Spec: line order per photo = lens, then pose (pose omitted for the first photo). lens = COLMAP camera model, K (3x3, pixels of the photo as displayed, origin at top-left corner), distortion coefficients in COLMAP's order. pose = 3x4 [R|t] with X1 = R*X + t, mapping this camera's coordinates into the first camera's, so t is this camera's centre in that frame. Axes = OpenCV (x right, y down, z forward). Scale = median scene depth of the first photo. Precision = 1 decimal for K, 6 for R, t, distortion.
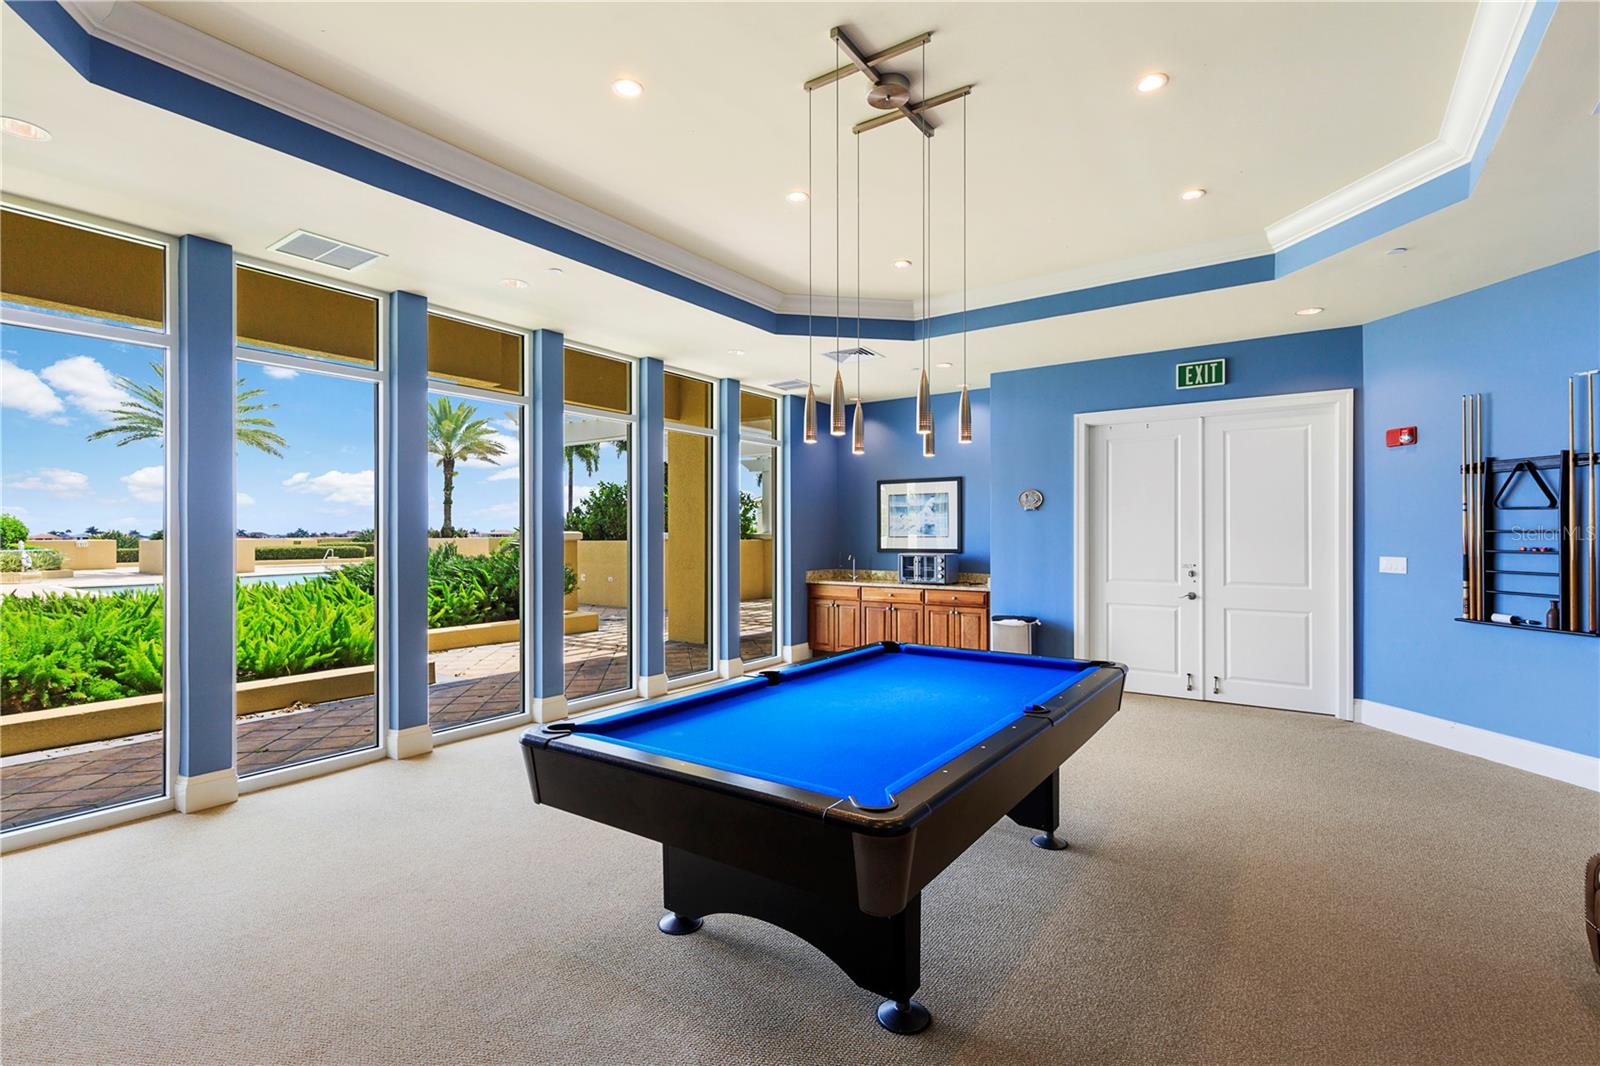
lens RADIAL K [[752.2, 0, 800.0], [0, 752.2, 533.0], [0, 0, 1]] dist [0.155563, -0.000054]
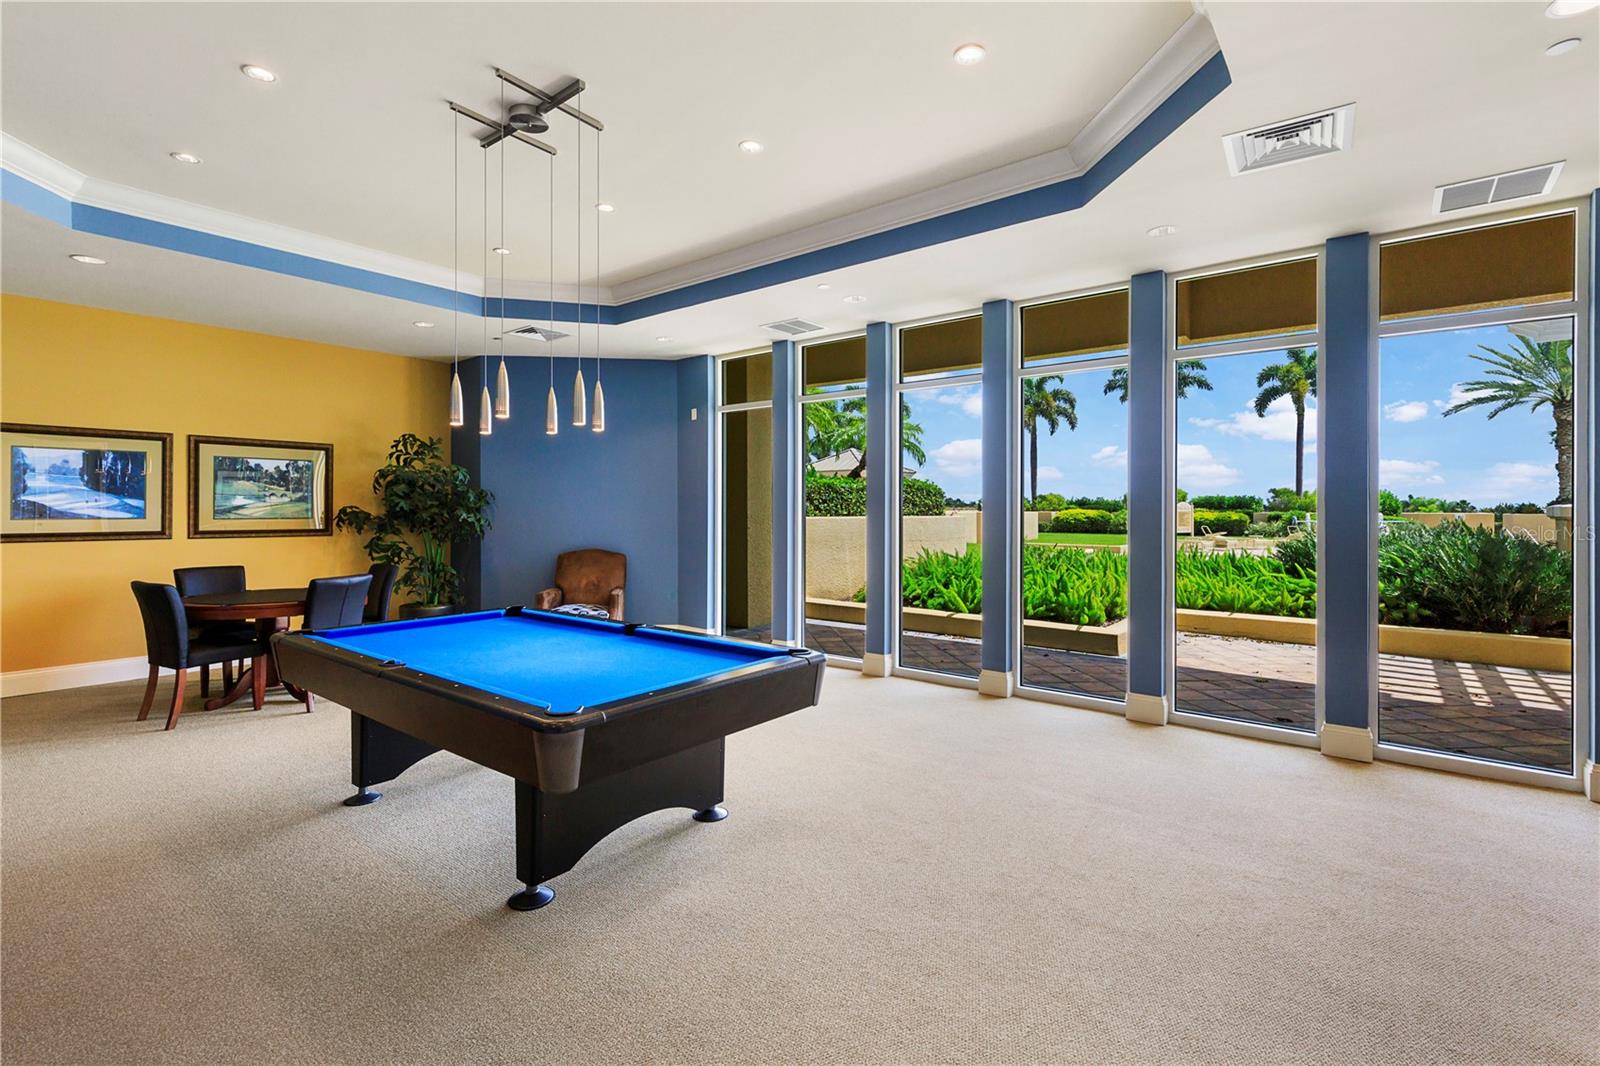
lens RADIAL K [[722.1, 0, 806.1], [0, 722.1, 514.7], [0, 0, 1]] dist [-0.001934, -0.000332]
pose [[-0.061692, 0.021628, -0.997861, 0.283329], [-0.007503, 0.999727, 0.022133, -0.004724], [0.998067, 0.008853, -0.061513, 0.367678]]
